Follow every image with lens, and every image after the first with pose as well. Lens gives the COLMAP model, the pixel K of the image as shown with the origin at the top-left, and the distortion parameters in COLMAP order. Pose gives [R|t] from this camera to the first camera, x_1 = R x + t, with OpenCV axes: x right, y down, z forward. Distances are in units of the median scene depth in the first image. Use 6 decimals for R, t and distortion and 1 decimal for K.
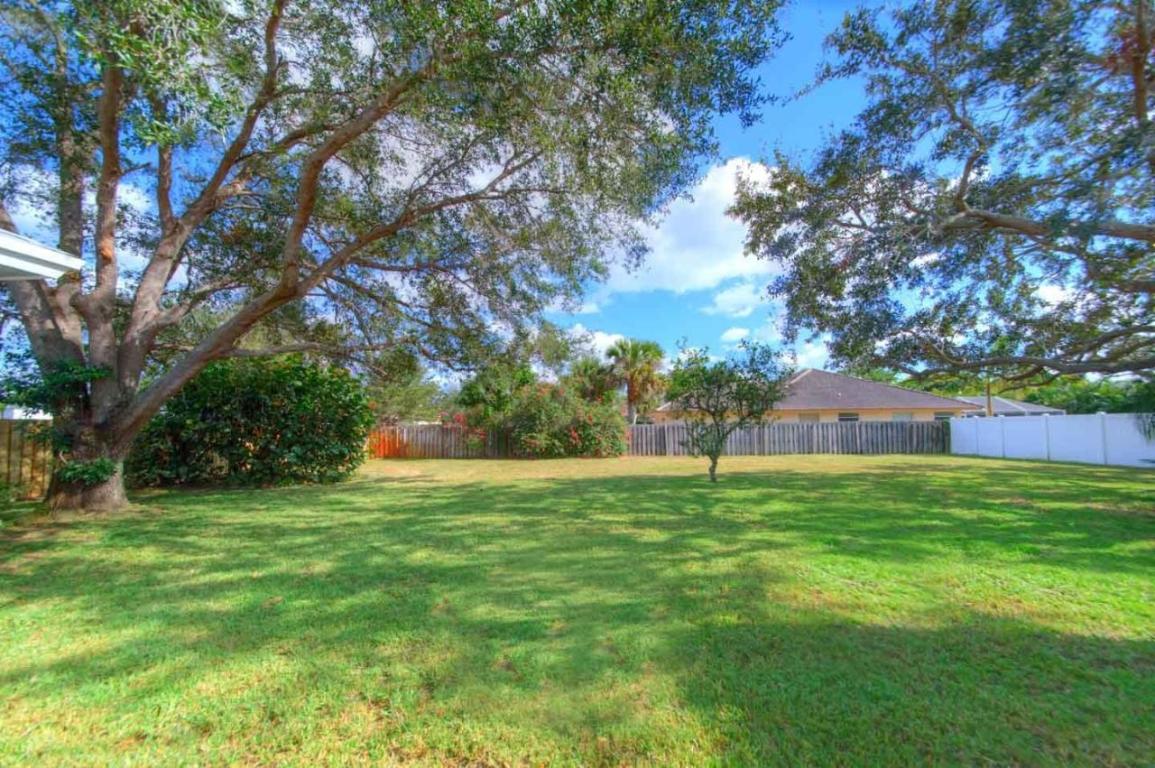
lens RADIAL K [[408.4, 0, 578.5], [0, 408.4, 415.1], [0, 0, 1]] dist [0.001290, 0.000023]
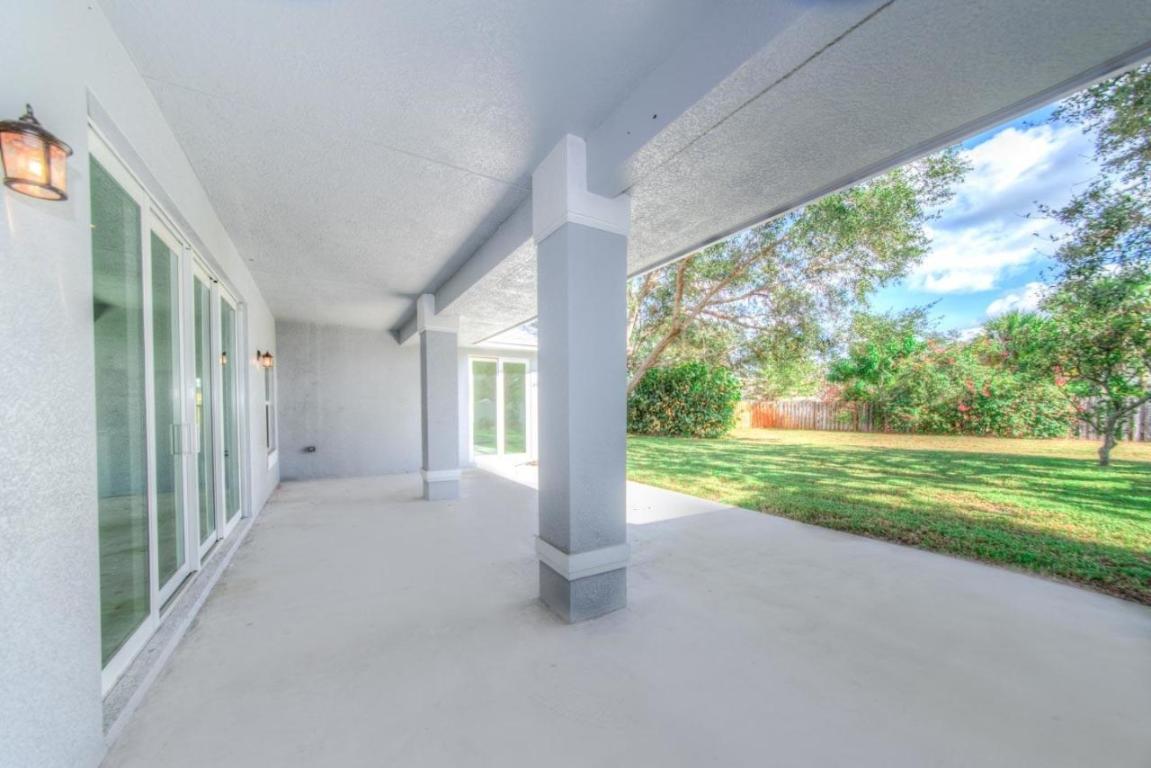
lens RADIAL K [[407.0, 0, 576.5], [0, 407.0, 415.0], [0, 0, 1]] dist [0.001290, 0.000023]
pose [[0.586659, 0.022297, -0.809527, 0.318511], [0.029709, 0.998355, 0.049028, -0.012331], [0.809289, -0.052813, 0.585032, -0.282849]]
